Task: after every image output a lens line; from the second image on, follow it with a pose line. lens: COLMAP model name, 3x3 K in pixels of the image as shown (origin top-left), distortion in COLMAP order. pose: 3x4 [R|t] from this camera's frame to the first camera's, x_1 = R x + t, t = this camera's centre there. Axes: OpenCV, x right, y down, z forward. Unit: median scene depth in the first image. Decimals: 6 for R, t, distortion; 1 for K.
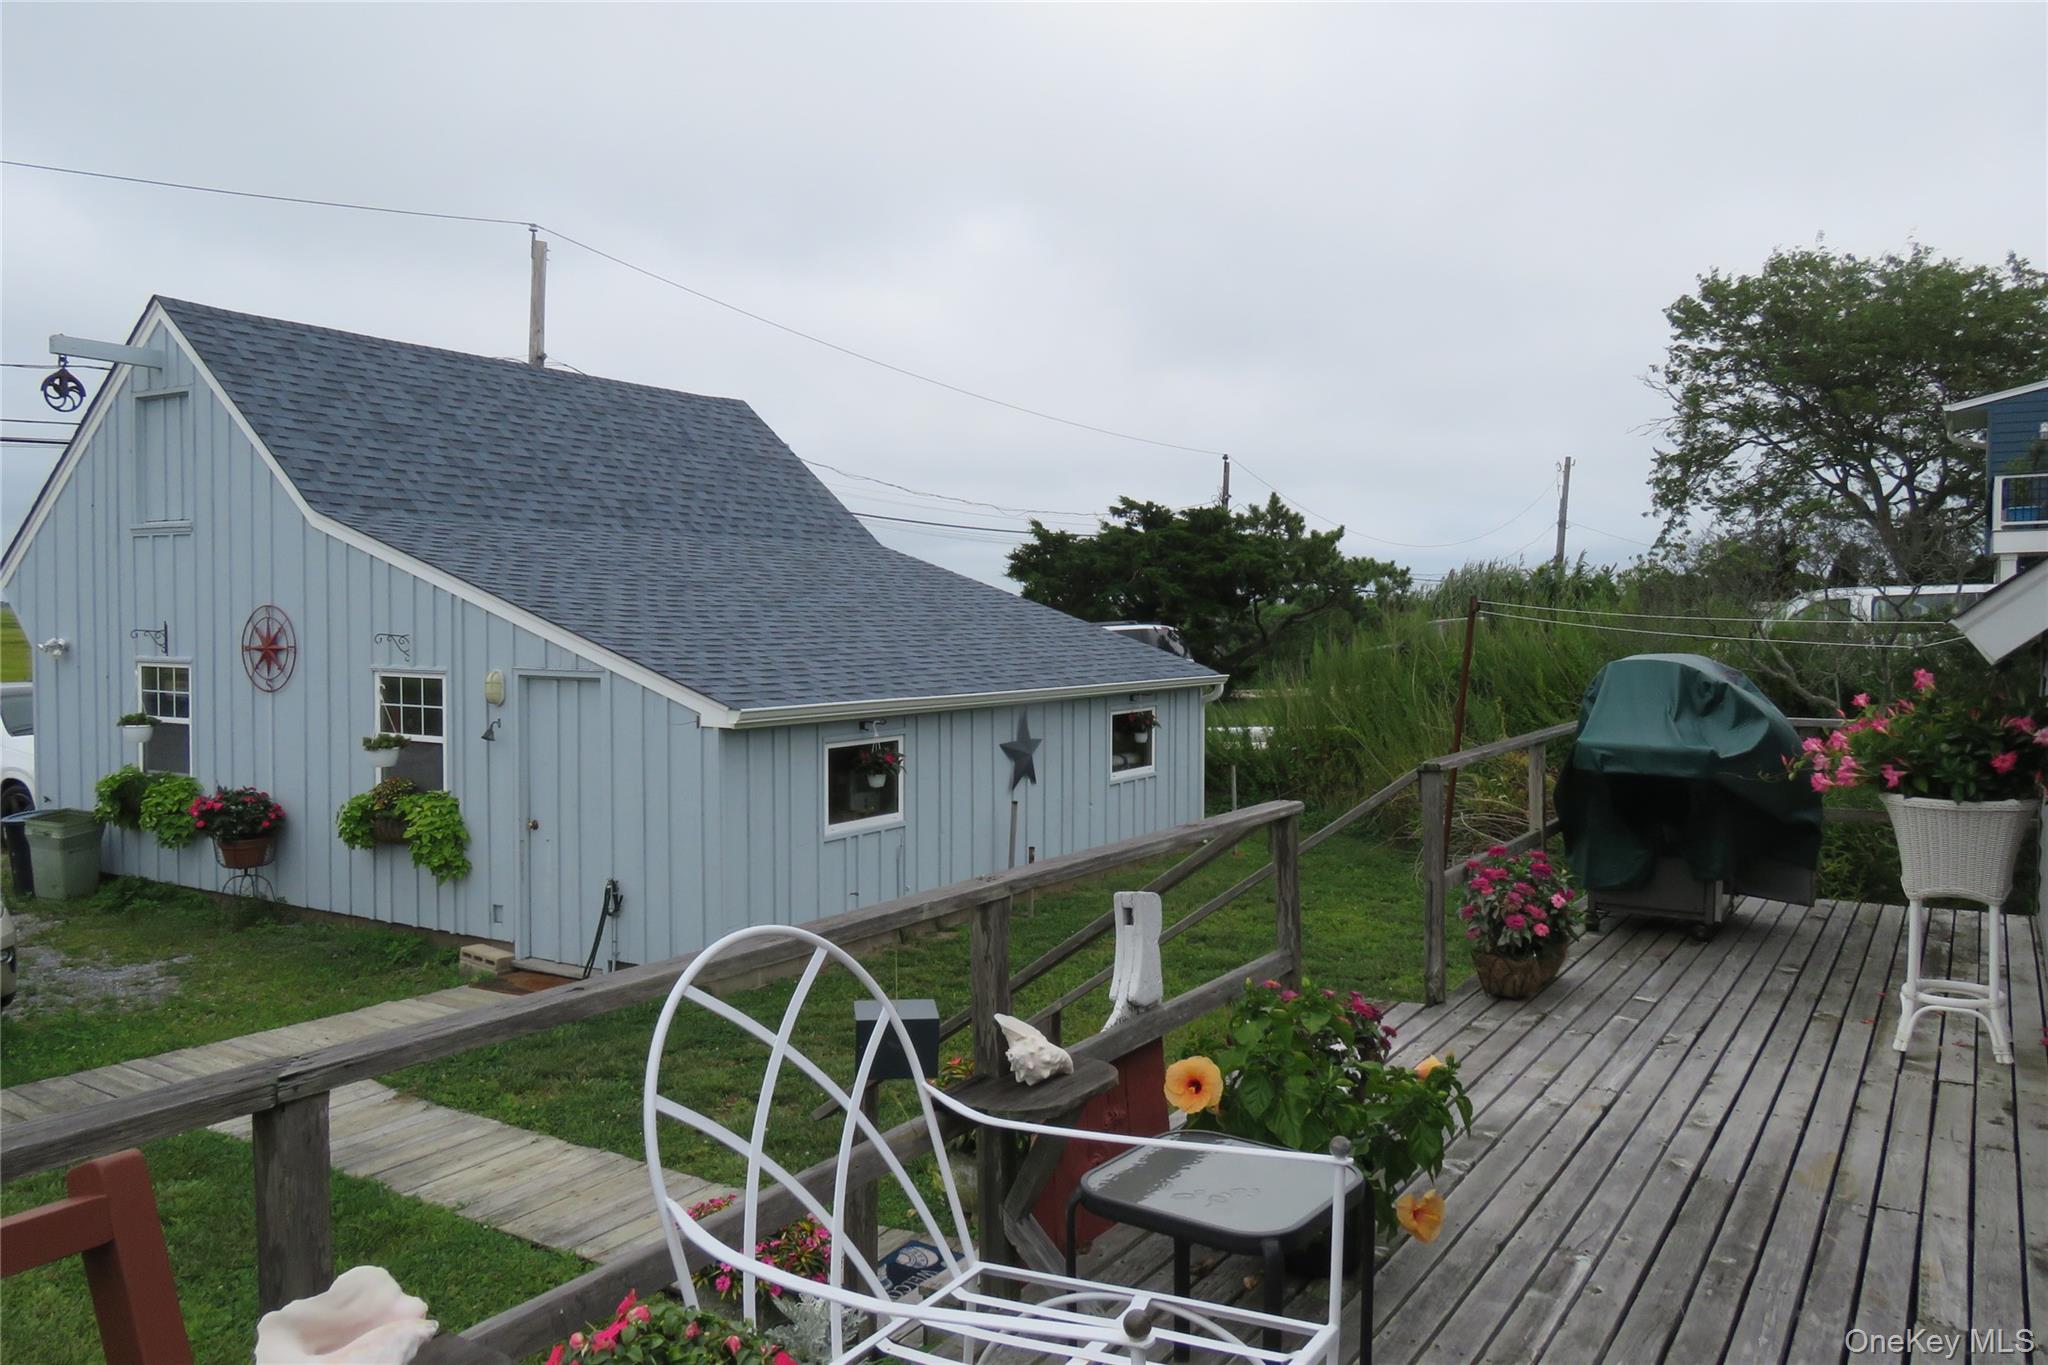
lens RADIAL K [[1546.4, 0, 1022.4], [0, 1546.4, 653.6], [0, 0, 1]] dist [0.030958, -0.003373]
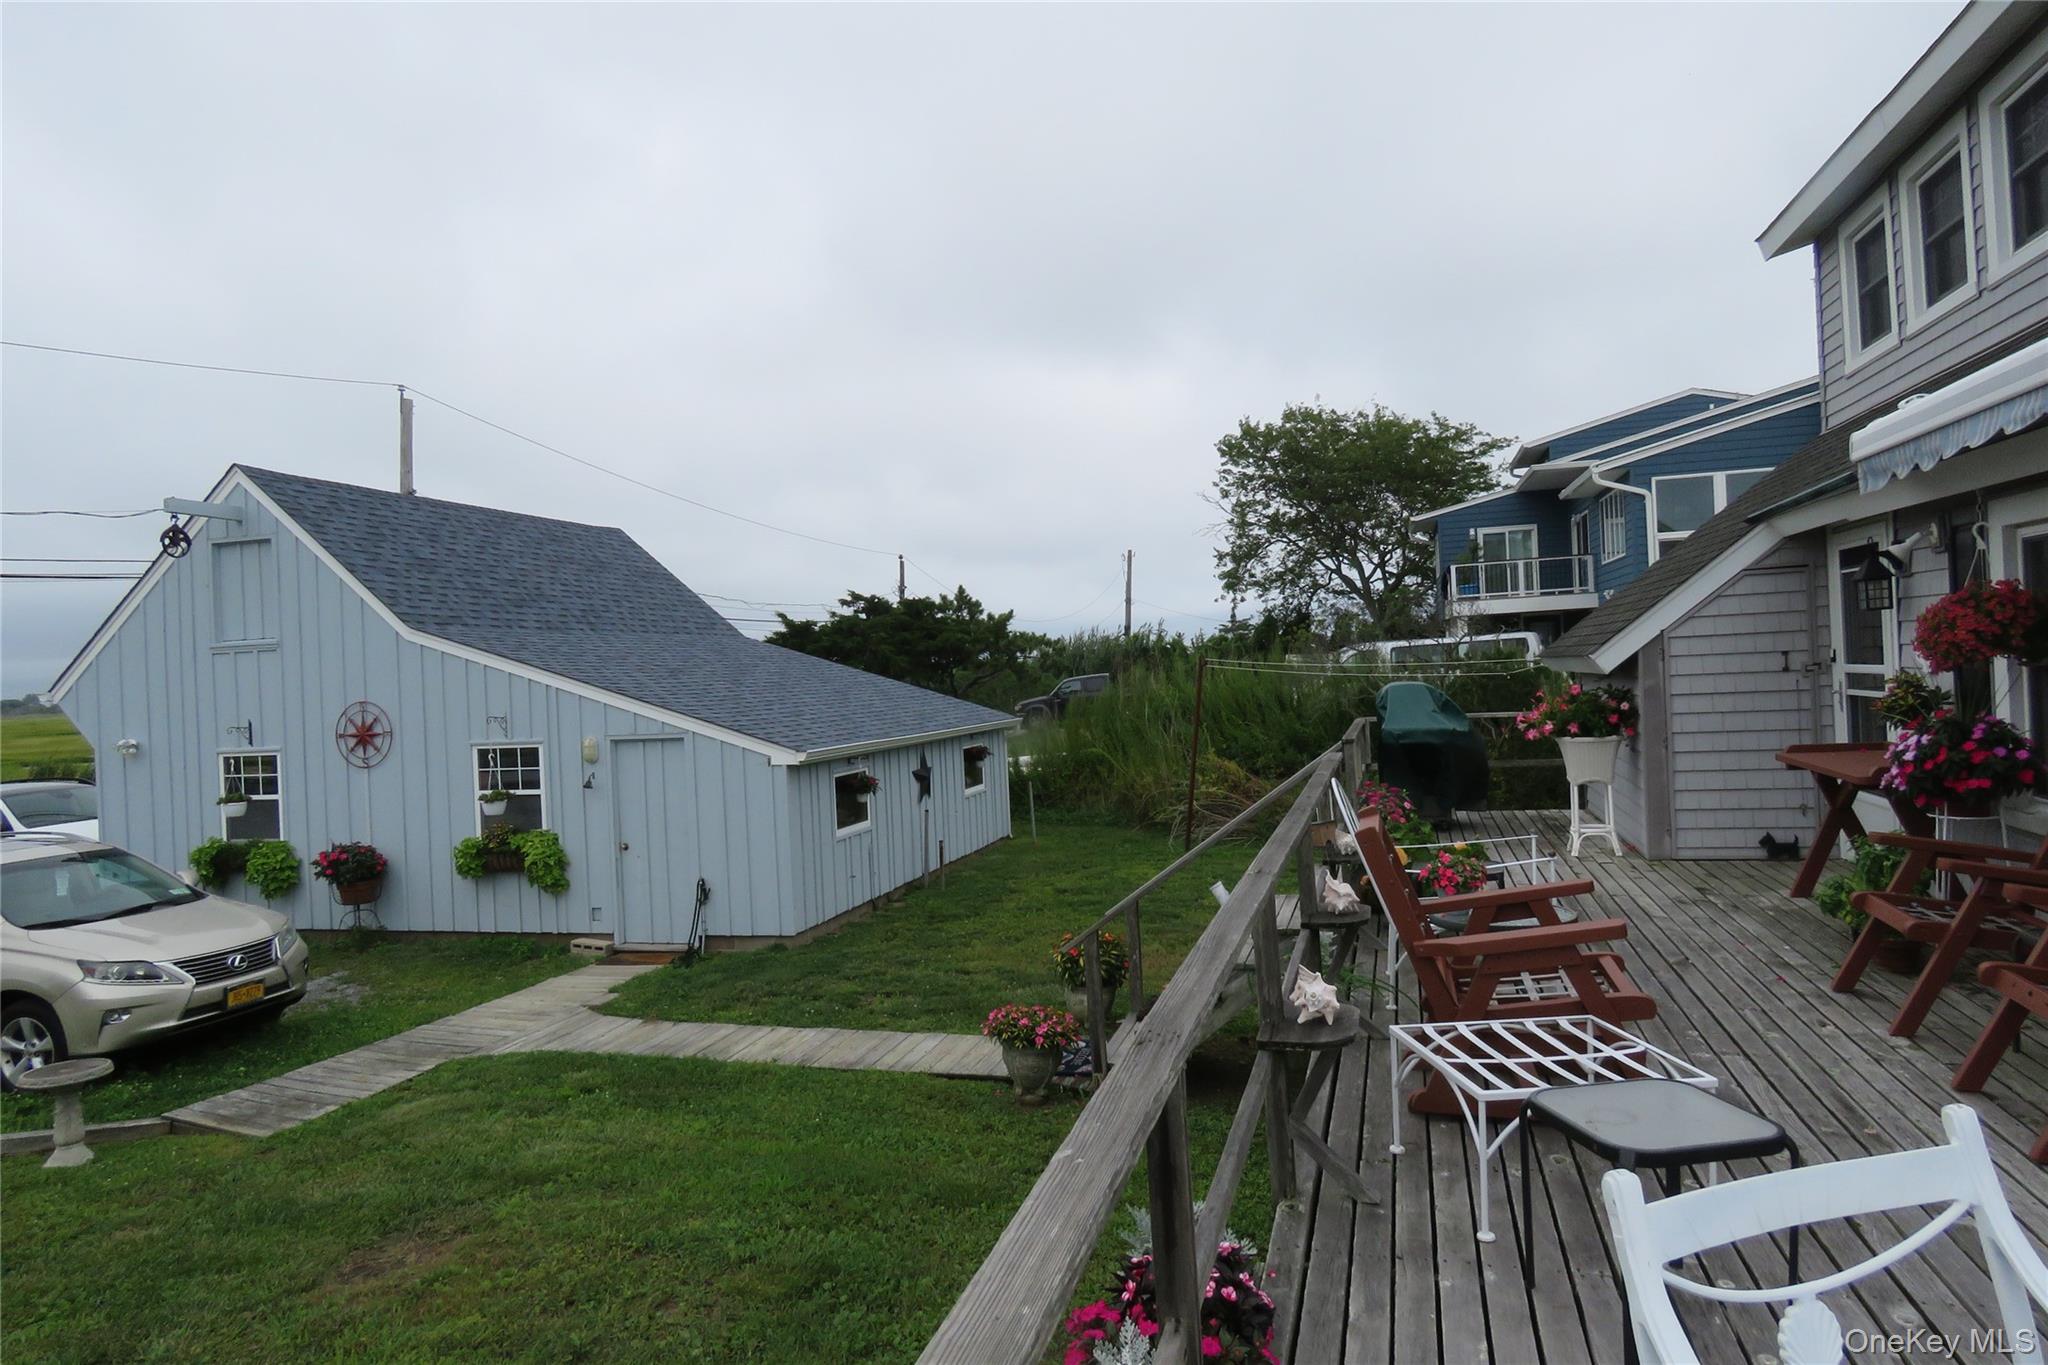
lens RADIAL K [[1304.6, 0, 1029.5], [0, 1304.6, 682.2], [0, 0, 1]] dist [0.000232, -0.001480]
pose [[0.959668, -0.048339, 0.276947, -0.231350], [0.055613, 0.998282, -0.018467, 0.003783], [-0.275579, 0.033124, 0.960708, -0.184838]]
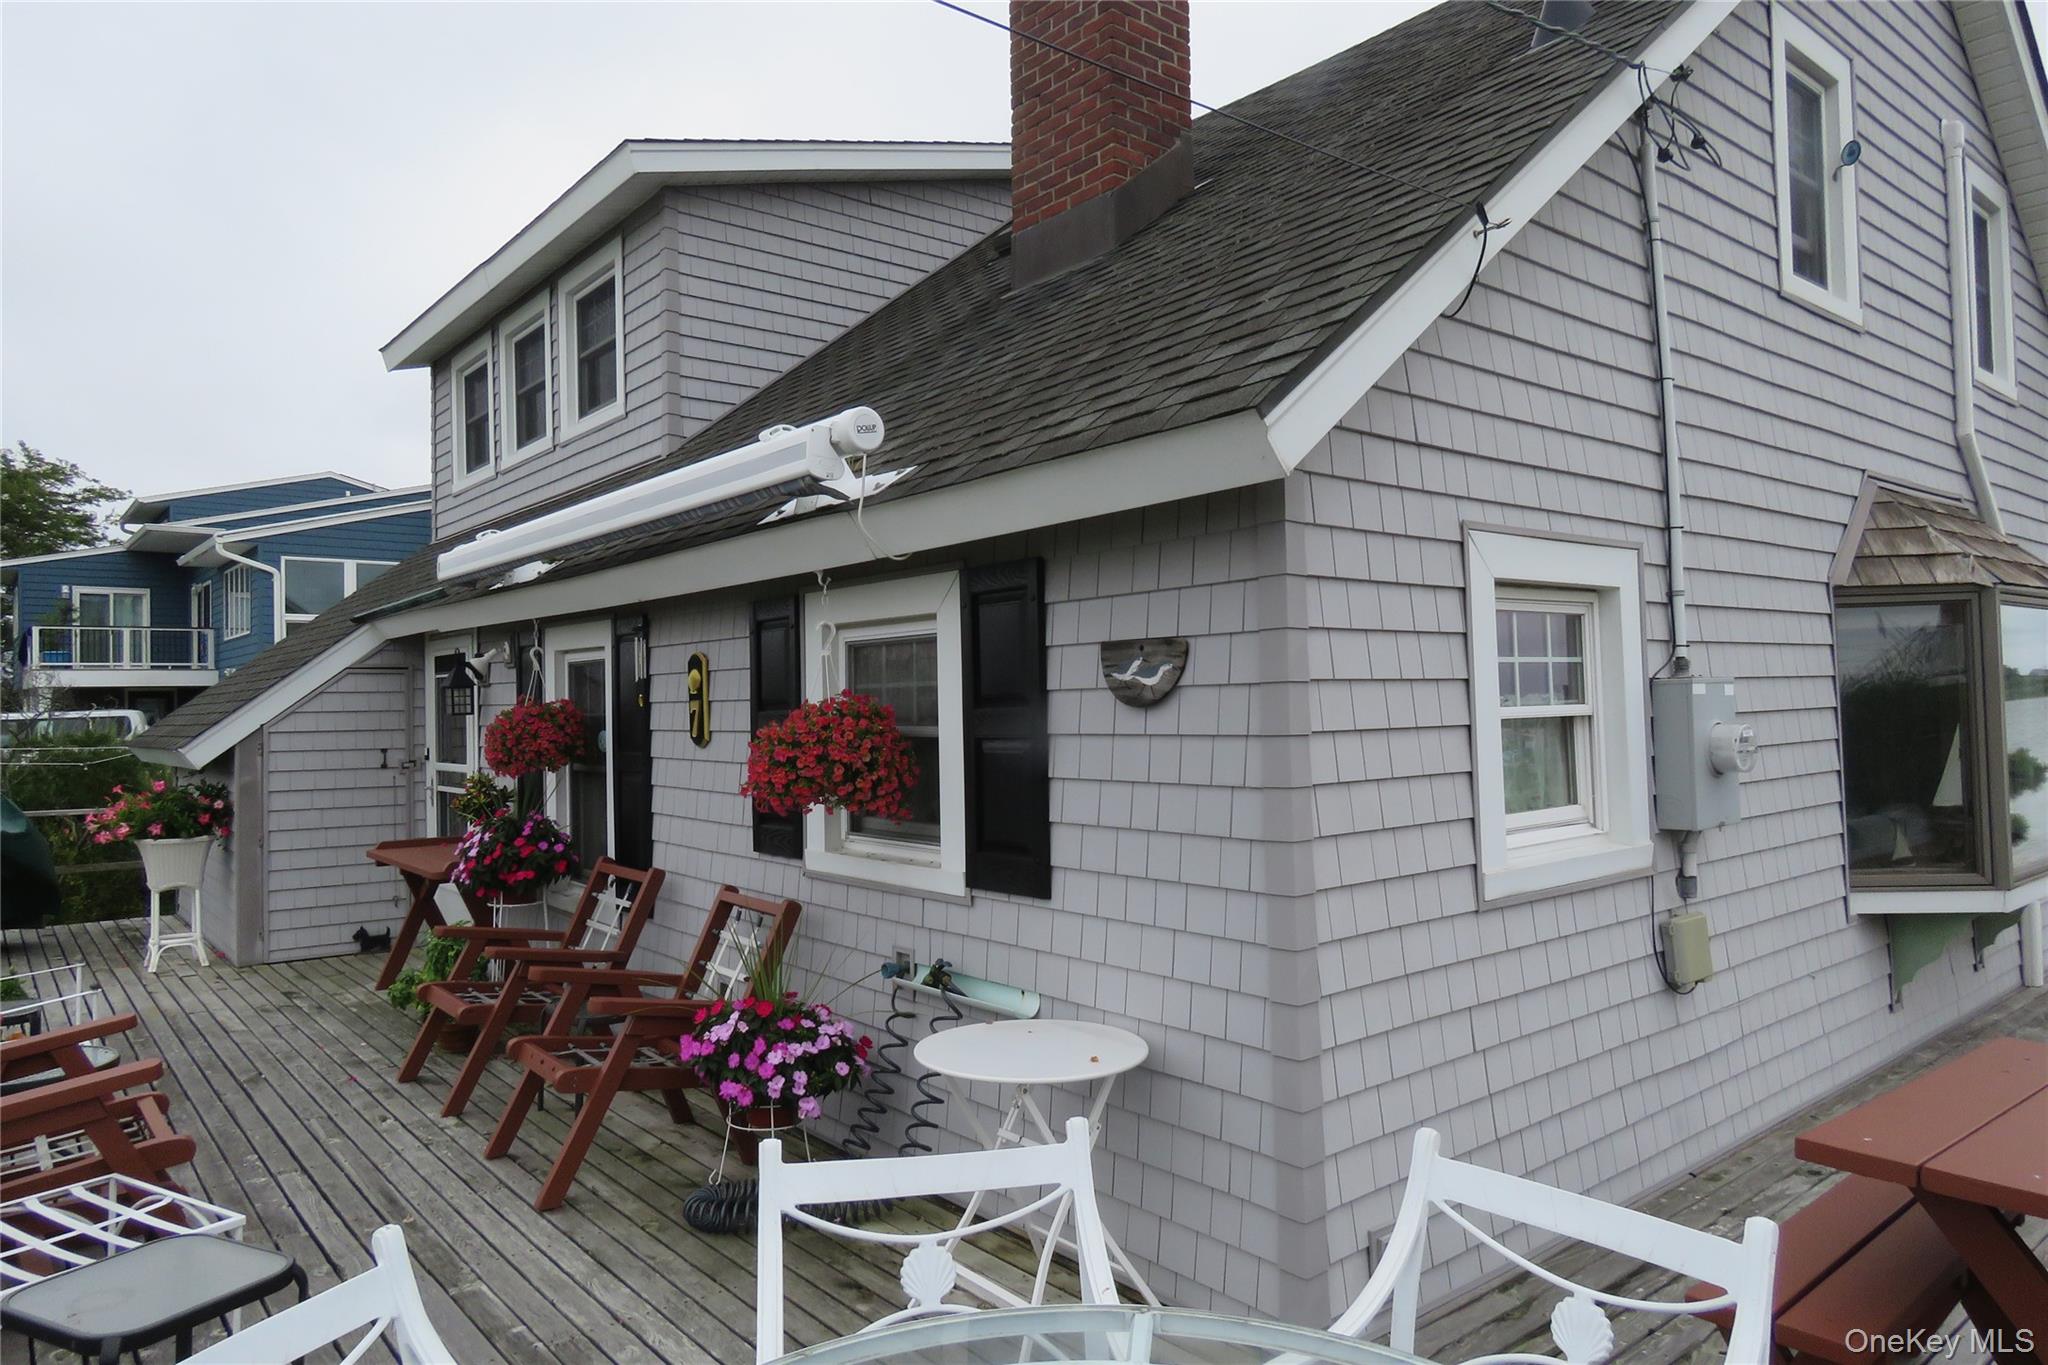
lens RADIAL K [[1304.6, 0, 1029.5], [0, 1304.6, 682.2], [0, 0, 1]] dist [0.000232, -0.001480]
pose [[0.323602, 0.012172, 0.946115, -0.218981], [0.042392, 0.998727, -0.027348, -0.005494], [-0.945243, 0.048958, 0.322674, -0.201916]]
